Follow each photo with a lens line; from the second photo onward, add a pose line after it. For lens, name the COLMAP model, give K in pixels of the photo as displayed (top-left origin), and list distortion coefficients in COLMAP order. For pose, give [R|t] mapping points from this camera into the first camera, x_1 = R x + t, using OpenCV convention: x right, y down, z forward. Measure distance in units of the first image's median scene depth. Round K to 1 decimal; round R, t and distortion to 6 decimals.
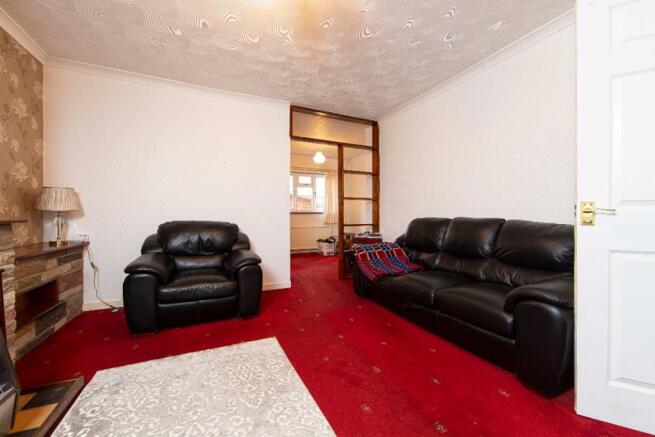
lens RADIAL K [[255.4, 0, 328.1], [0, 255.4, 220.8], [0, 0, 1]] dist [0.000859, 0.000105]
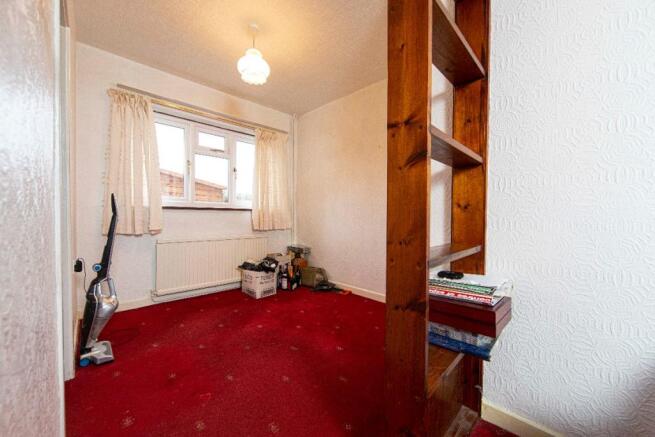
lens RADIAL K [[255.4, 0, 328.1], [0, 255.4, 220.8], [0, 0, 1]] dist [0.000859, 0.000105]
pose [[0.936321, 0.005447, 0.351102, -0.054516], [-0.000581, 0.999902, -0.013963, -0.002338], [-0.351144, 0.012870, 0.936233, 0.475693]]
